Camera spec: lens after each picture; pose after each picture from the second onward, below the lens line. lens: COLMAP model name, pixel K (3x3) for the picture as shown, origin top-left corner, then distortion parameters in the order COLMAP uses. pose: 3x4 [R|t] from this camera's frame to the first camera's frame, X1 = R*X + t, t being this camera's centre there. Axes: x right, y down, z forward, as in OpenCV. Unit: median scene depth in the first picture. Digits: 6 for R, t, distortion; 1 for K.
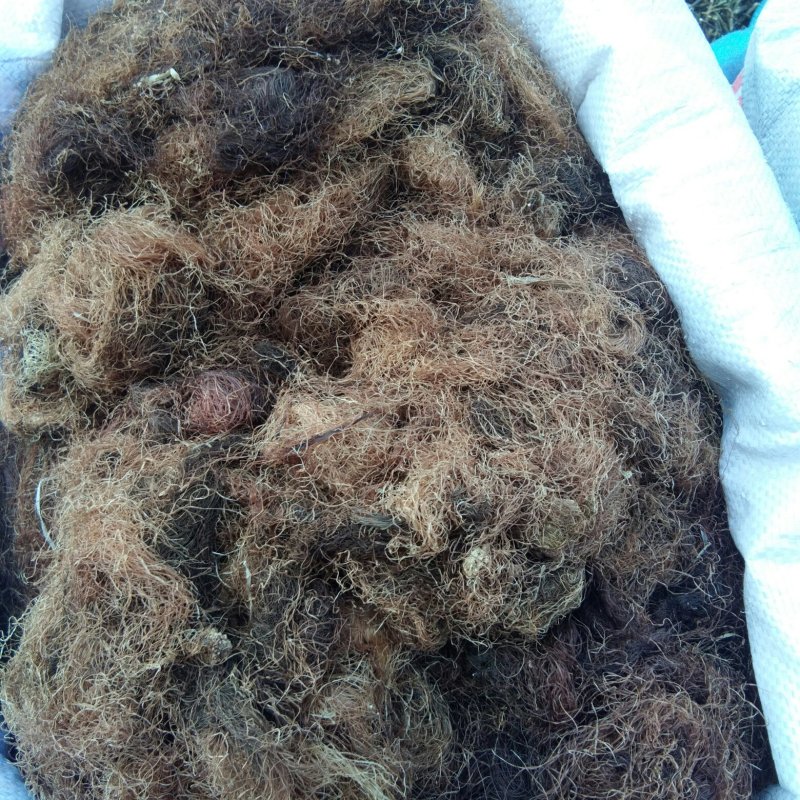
lens RADIAL K [[985.7, 0, 400.0], [0, 985.7, 400.0], [0, 0, 1]] dist [0.174210, -0.529709]
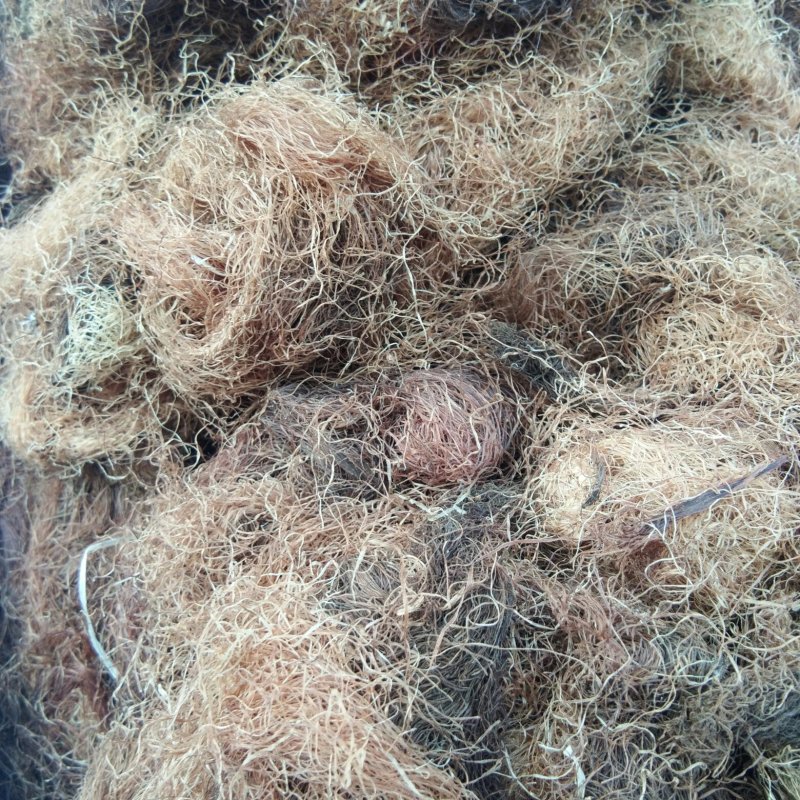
lens RADIAL K [[985.7, 0, 400.0], [0, 985.7, 400.0], [0, 0, 1]] dist [0.174210, -0.529709]
pose [[0.991904, 0.030230, 0.123342, -0.273176], [-0.031317, 0.999486, 0.006884, -0.015815], [-0.123071, -0.010691, 0.992340, 0.438631]]
